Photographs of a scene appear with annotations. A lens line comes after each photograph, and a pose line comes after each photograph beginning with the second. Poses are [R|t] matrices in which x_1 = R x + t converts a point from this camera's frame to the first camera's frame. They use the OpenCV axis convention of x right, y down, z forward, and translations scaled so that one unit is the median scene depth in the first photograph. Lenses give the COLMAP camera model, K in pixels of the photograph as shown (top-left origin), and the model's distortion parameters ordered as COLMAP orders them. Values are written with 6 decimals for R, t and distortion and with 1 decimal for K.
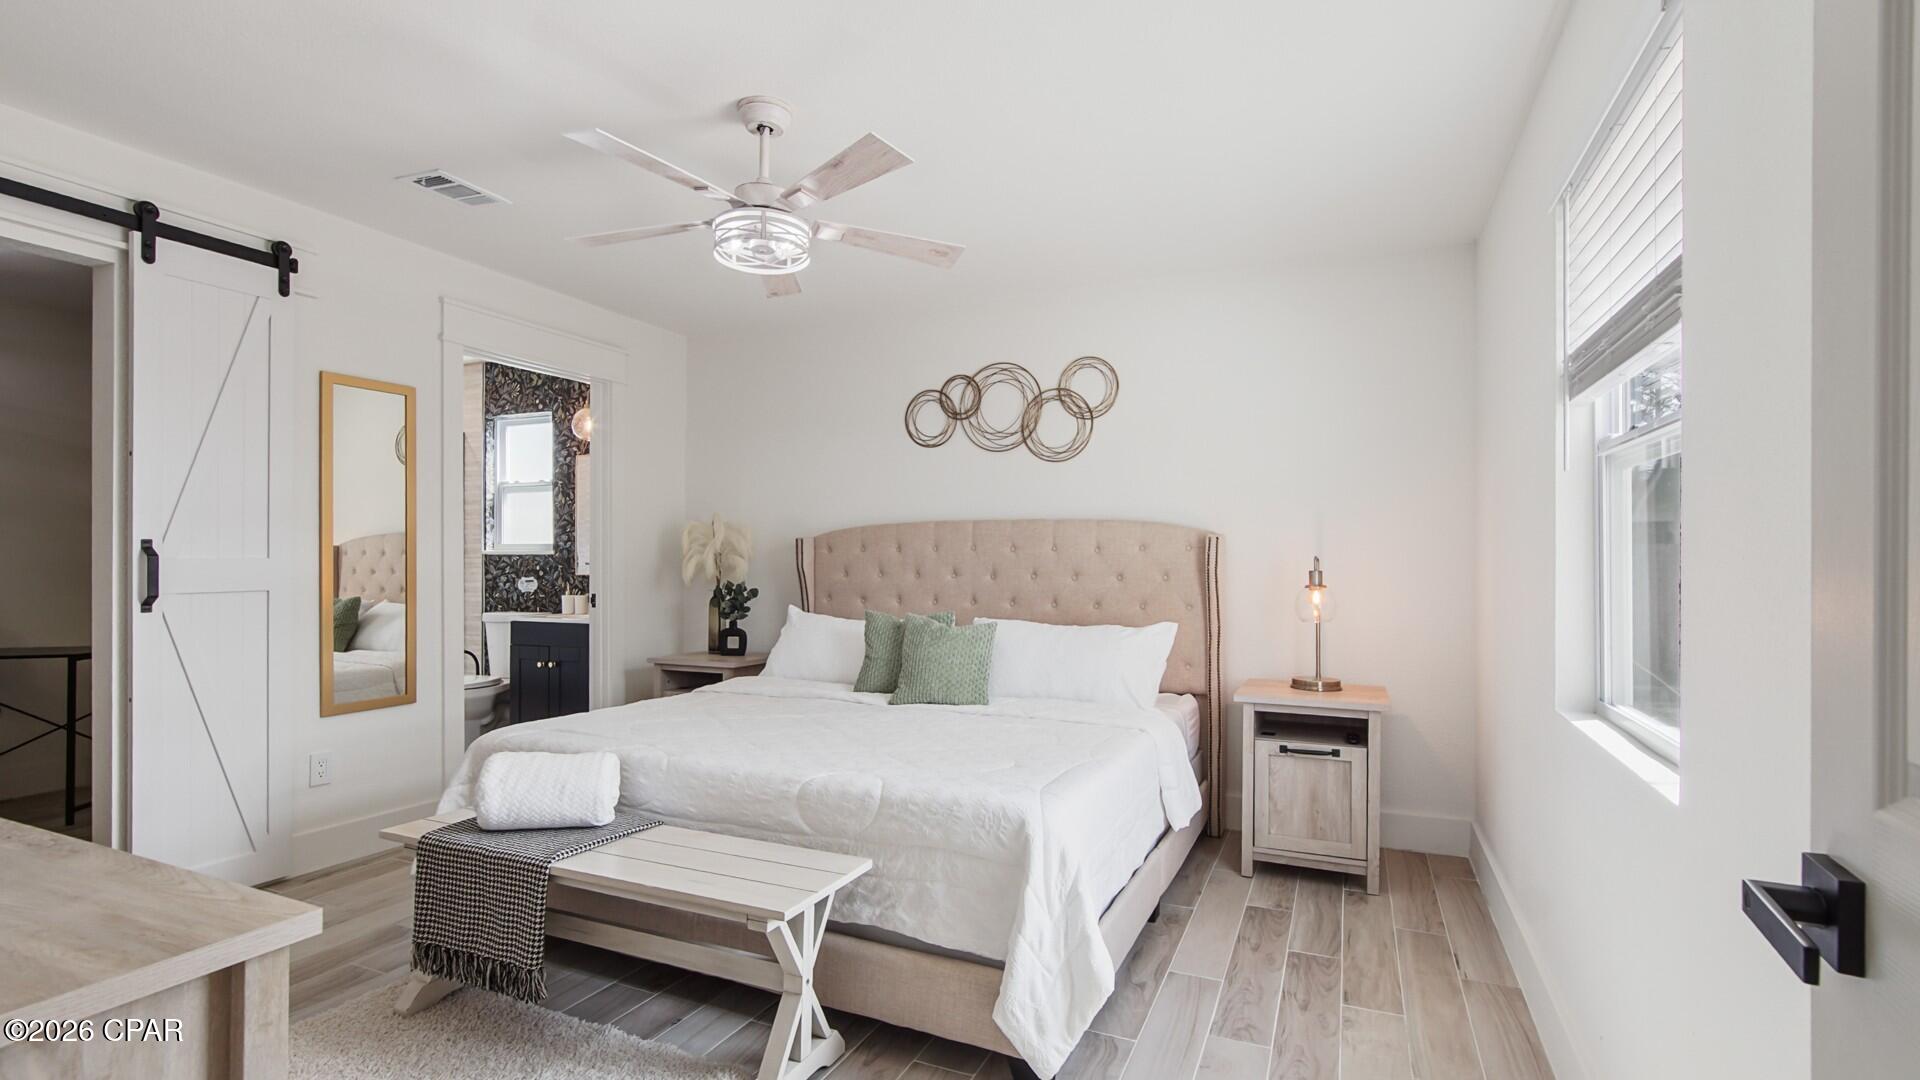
lens RADIAL K [[885.4, 0, 960.0], [0, 885.4, 540.0], [0, 0, 1]] dist [0.000679, -0.000097]
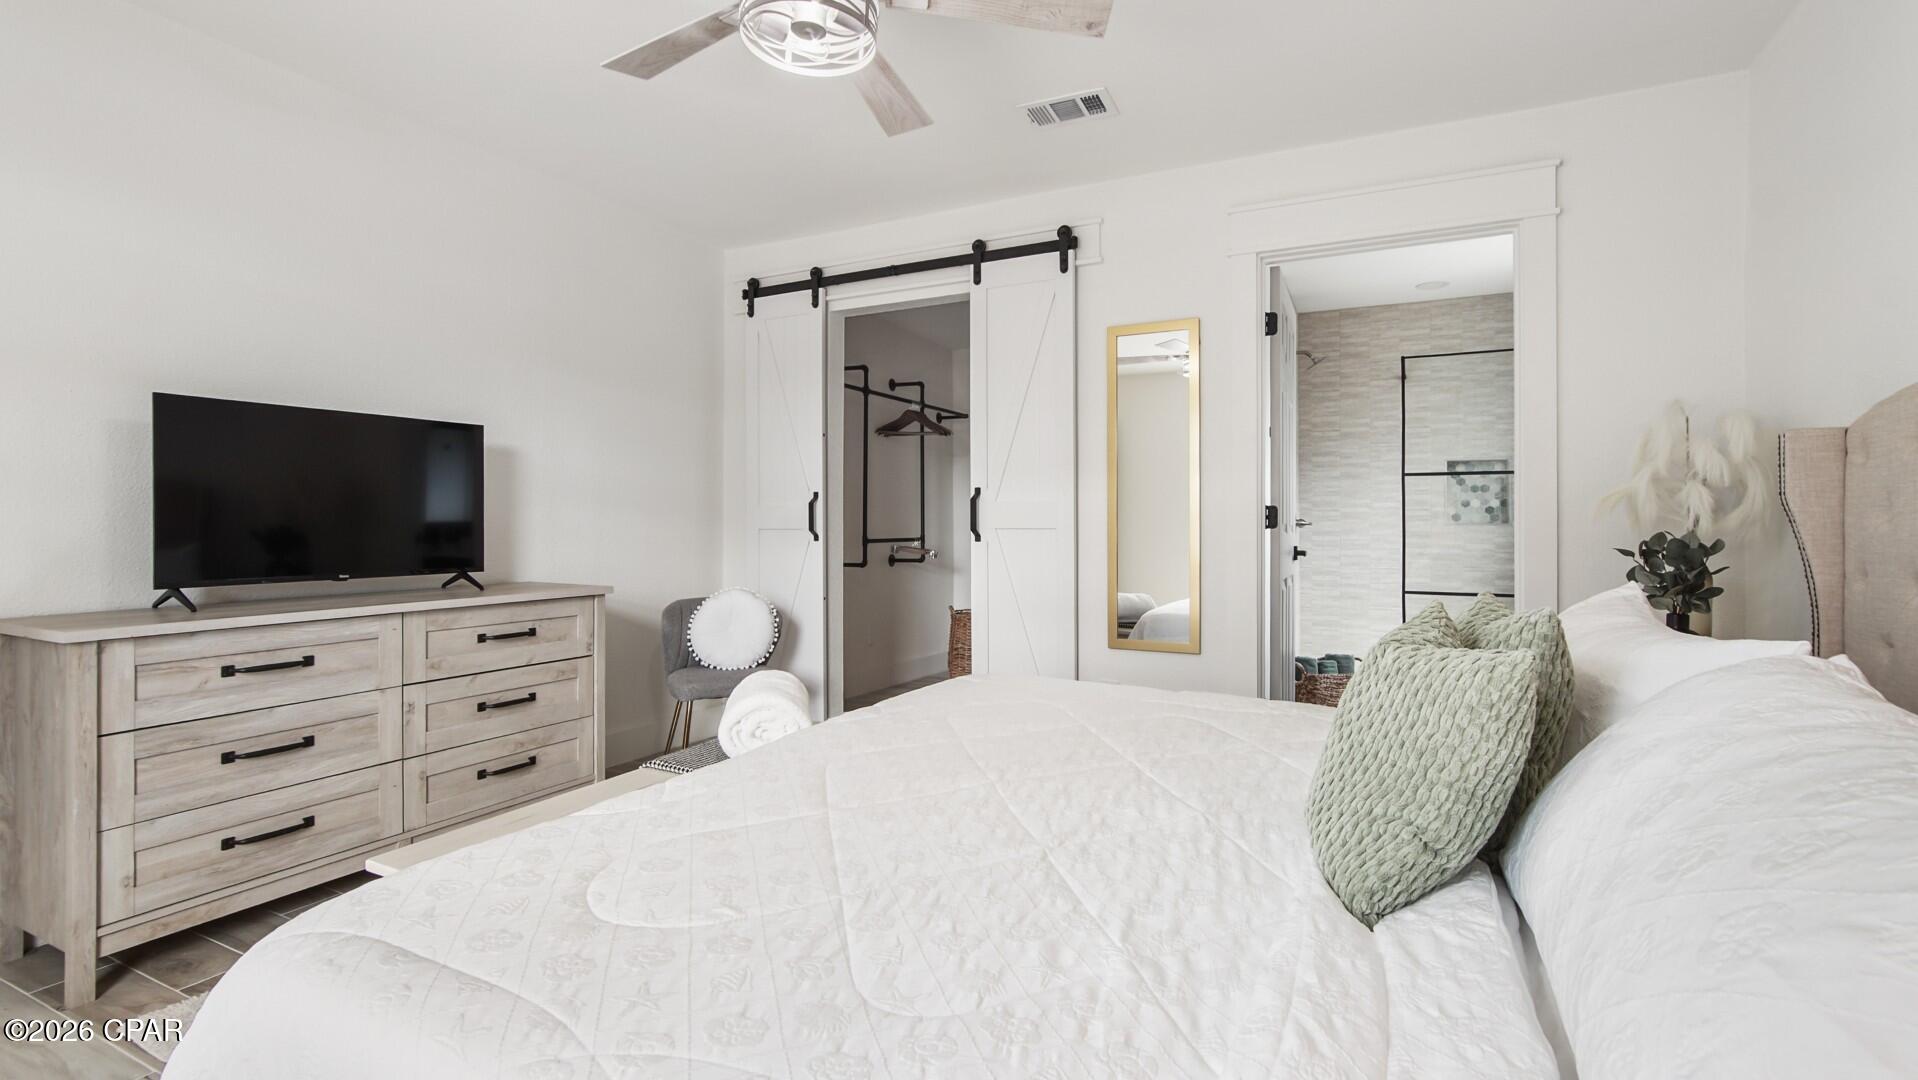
lens RADIAL K [[862.3, 0, 955.1], [0, 862.3, 517.1], [0, 0, 1]] dist [-0.001875, -0.000782]
pose [[-0.045968, -0.012567, -0.998864, 0.242077], [0.016515, 0.999775, -0.013338, 0.036675], [0.998806, -0.017110, -0.045750, 0.612795]]
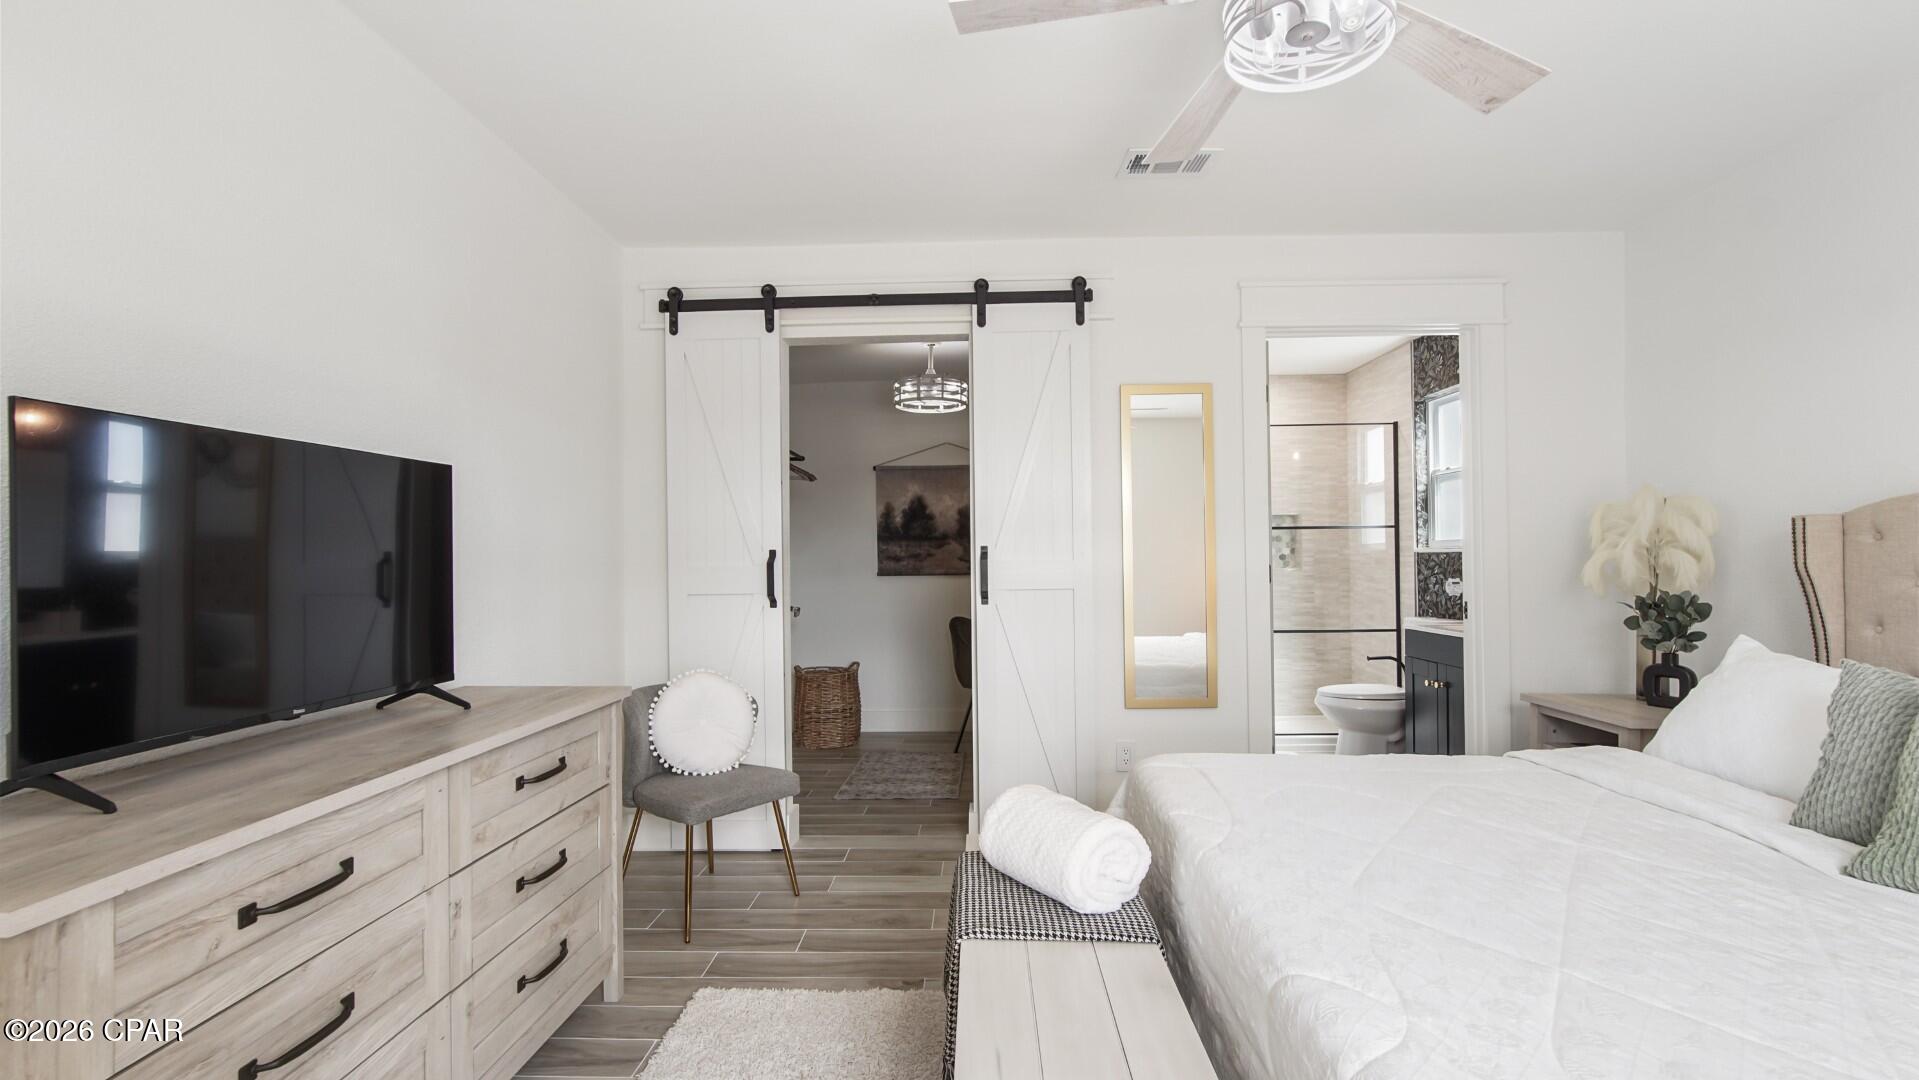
lens RADIAL K [[848.1, 0, 964.5], [0, 848.1, 549.6], [0, 0, 1]] dist [-0.003197, 0.000264]
pose [[0.377449, -0.017359, -0.925867, 0.112192], [0.029554, 0.999541, -0.006692, 0.006747], [0.925558, -0.024837, 0.377789, 0.308129]]
